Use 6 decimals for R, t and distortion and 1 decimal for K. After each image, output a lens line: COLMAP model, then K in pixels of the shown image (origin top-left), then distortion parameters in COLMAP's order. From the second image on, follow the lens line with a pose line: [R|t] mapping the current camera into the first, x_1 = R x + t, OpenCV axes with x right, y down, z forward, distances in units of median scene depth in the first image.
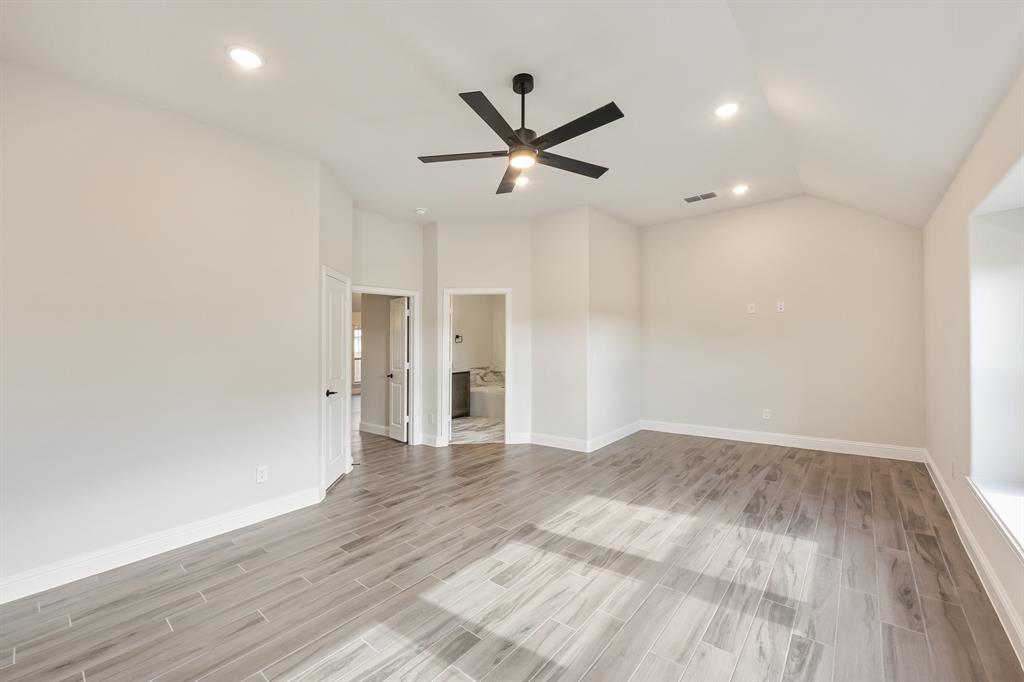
lens RADIAL K [[404.3, 0, 512.0], [0, 404.3, 341.0], [0, 0, 1]] dist [-0.000961, -0.000103]
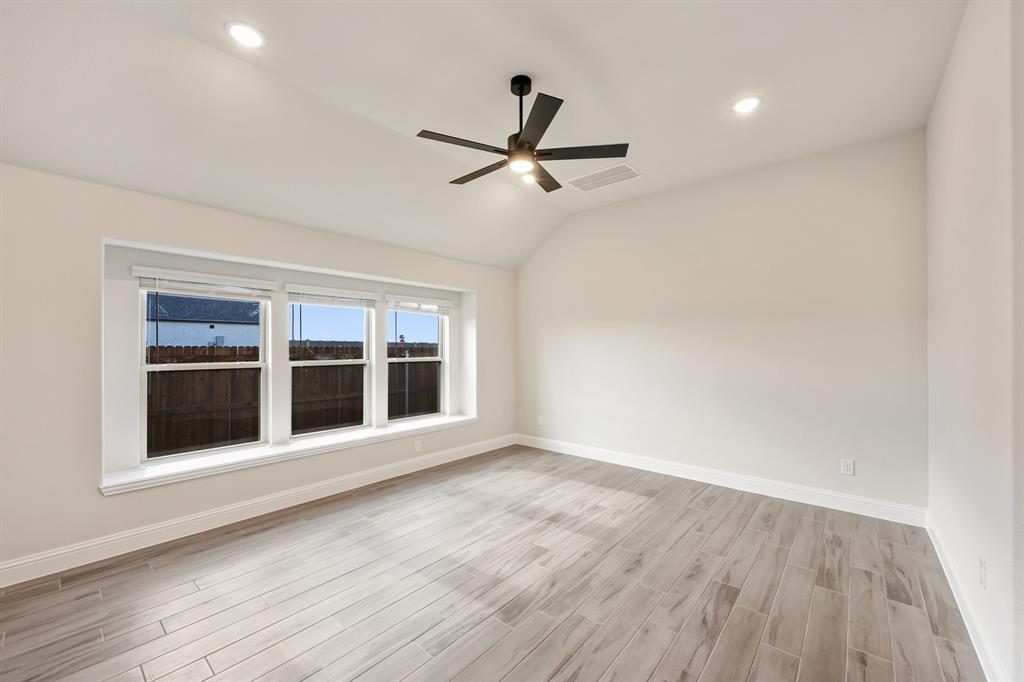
lens RADIAL K [[404.3, 0, 512.0], [0, 404.3, 341.0], [0, 0, 1]] dist [-0.000961, -0.000103]
pose [[-0.999604, 0.027756, 0.004593, 0.029125], [0.027698, 0.999542, -0.012202, -0.007147], [-0.004929, -0.012070, -0.999915, 2.088253]]
